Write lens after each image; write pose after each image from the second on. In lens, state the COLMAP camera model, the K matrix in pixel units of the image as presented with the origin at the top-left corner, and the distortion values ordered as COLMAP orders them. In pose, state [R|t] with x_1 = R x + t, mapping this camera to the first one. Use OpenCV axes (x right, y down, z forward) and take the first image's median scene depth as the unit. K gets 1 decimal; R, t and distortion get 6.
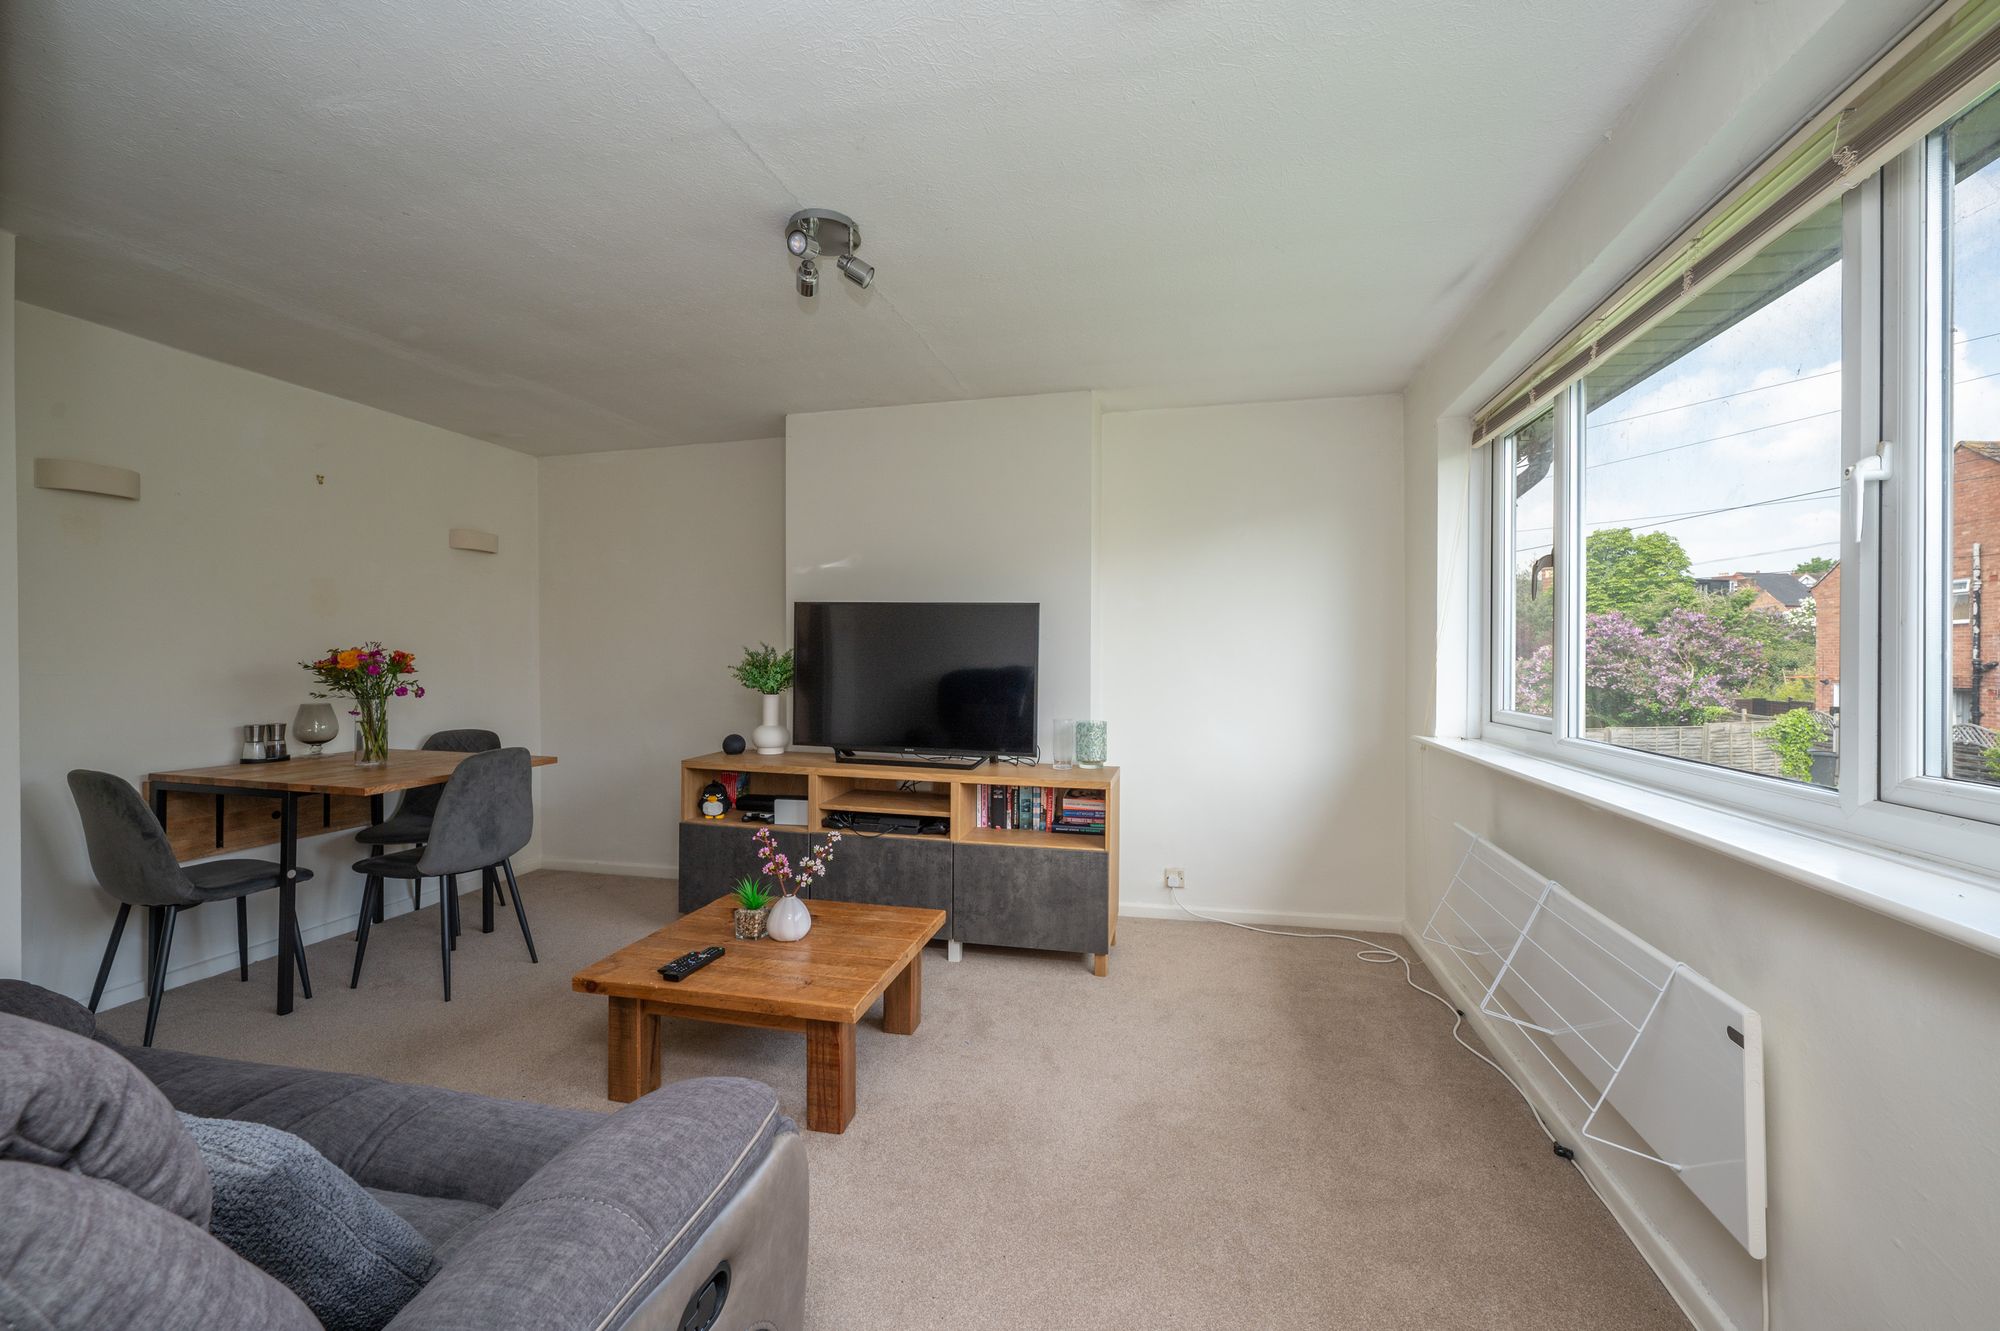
lens RADIAL K [[822.5, 0, 1000.0], [0, 822.5, 665.5], [0, 0, 1]] dist [0.000409, 0.000076]
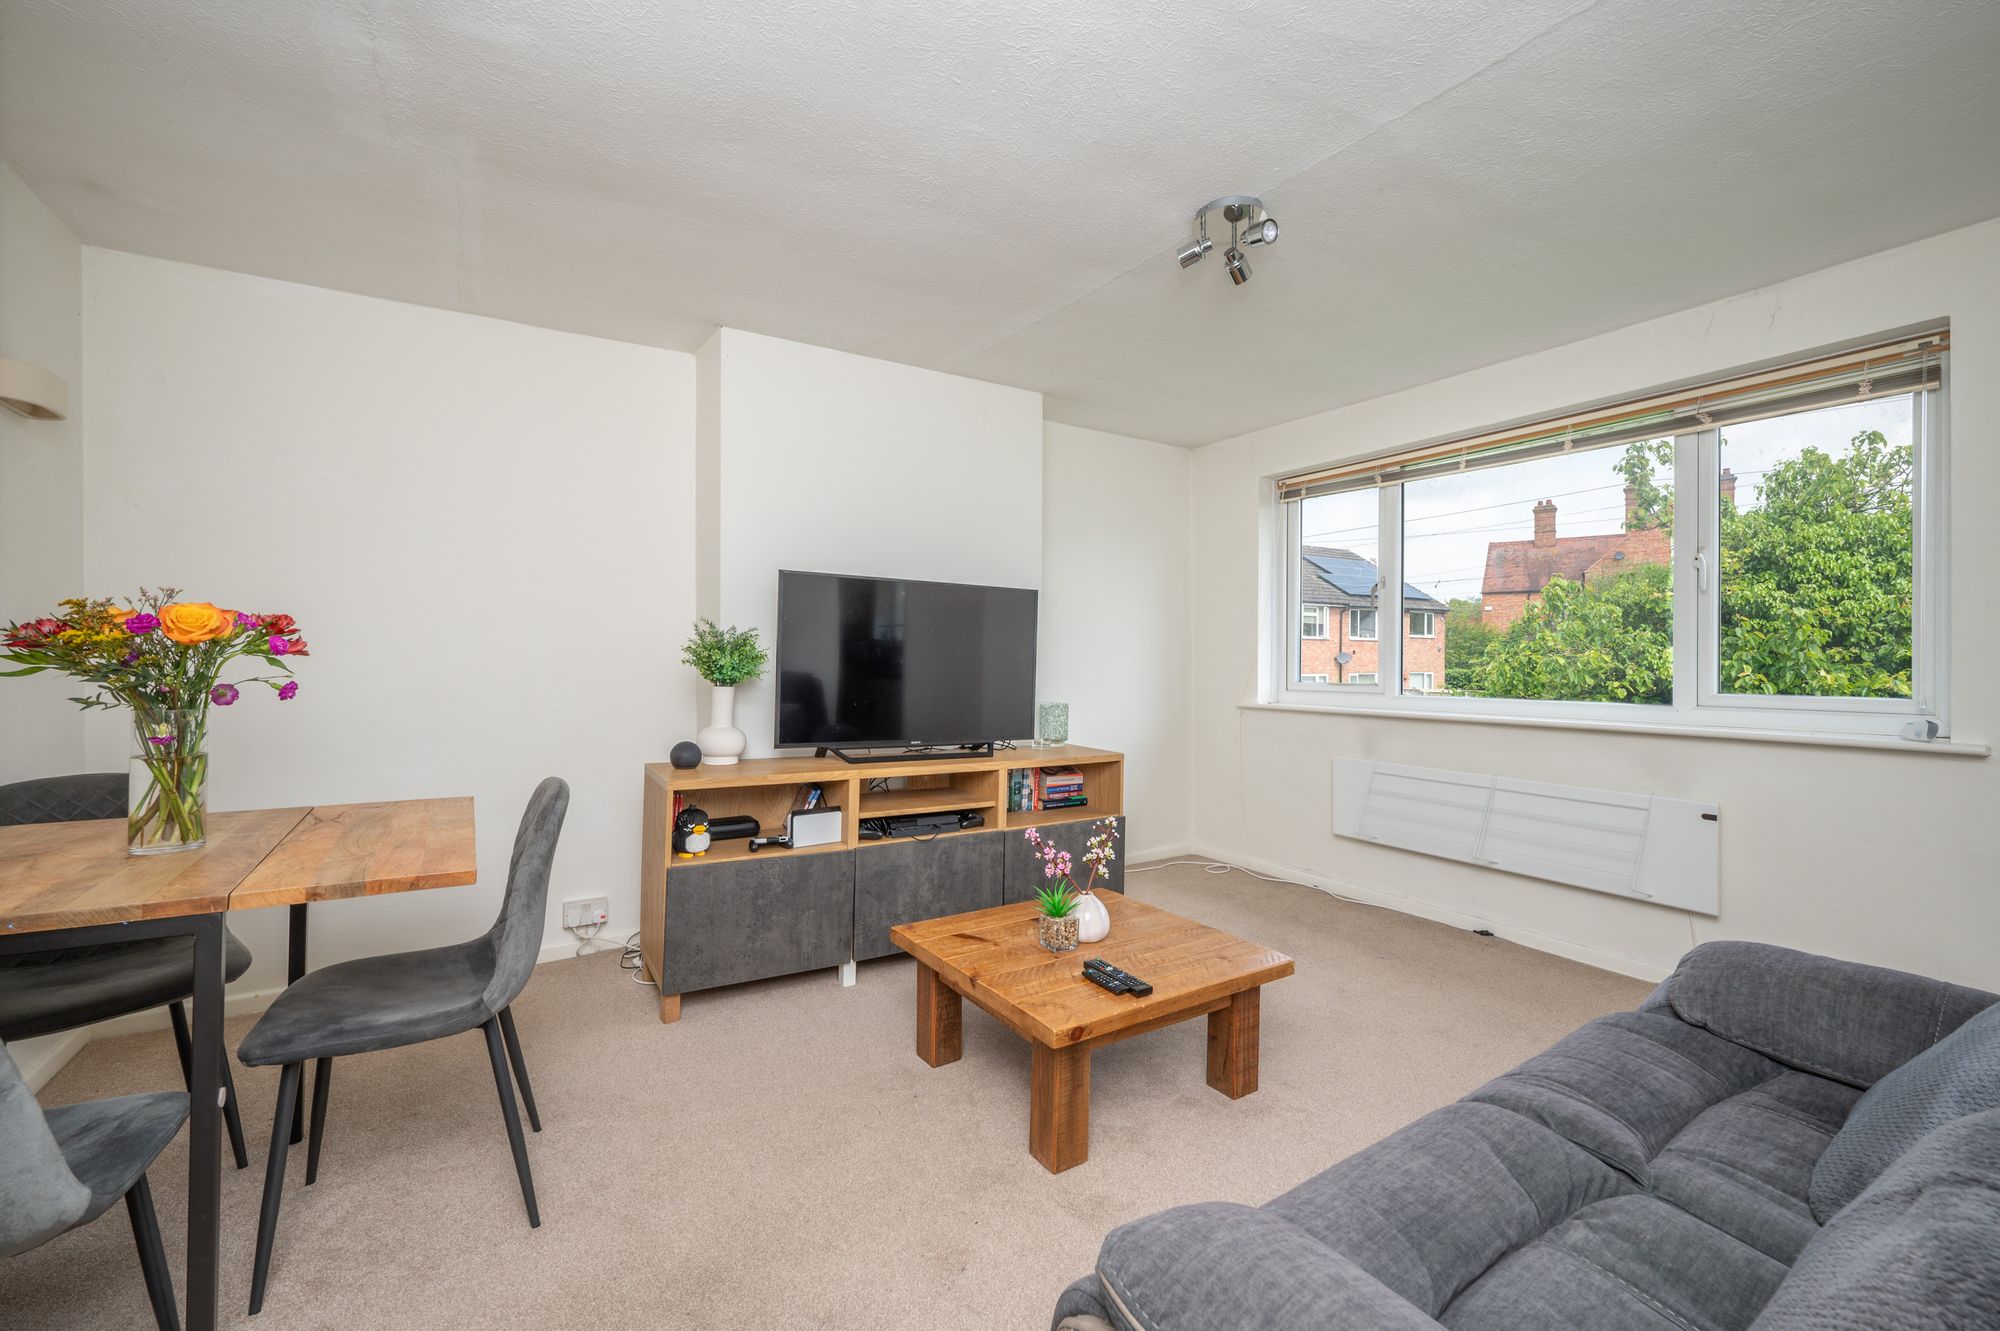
lens RADIAL K [[822.5, 0, 1000.0], [0, 822.5, 665.5], [0, 0, 1]] dist [0.000409, 0.000076]
pose [[0.696084, -0.005654, 0.717938, -0.729347], [0.002436, 0.999982, 0.005512, 0.013442], [-0.717956, -0.002088, 0.696085, 0.314641]]
